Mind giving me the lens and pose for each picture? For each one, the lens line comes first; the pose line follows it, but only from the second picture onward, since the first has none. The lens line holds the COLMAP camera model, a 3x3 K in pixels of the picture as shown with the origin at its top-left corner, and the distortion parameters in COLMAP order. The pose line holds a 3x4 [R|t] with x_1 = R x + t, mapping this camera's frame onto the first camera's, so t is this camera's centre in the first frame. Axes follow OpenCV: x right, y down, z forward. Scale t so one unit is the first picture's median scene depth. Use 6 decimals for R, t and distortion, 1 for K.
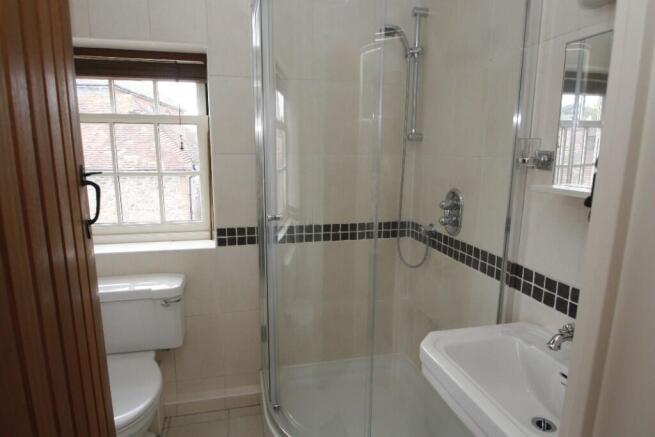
lens RADIAL K [[378.7, 0, 327.5], [0, 378.7, 218.5], [0, 0, 1]] dist [-0.000692, -0.000148]
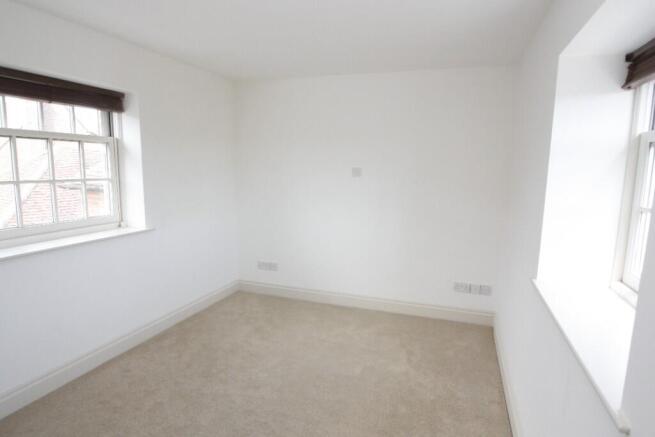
lens RADIAL K [[378.7, 0, 327.5], [0, 378.7, 218.5], [0, 0, 1]] dist [-0.000692, -0.000148]
pose [[0.530507, -0.108875, 0.840660, -1.074961], [0.123573, 0.991056, 0.050371, 0.046360], [-0.838625, 0.077160, 0.539216, -0.368226]]
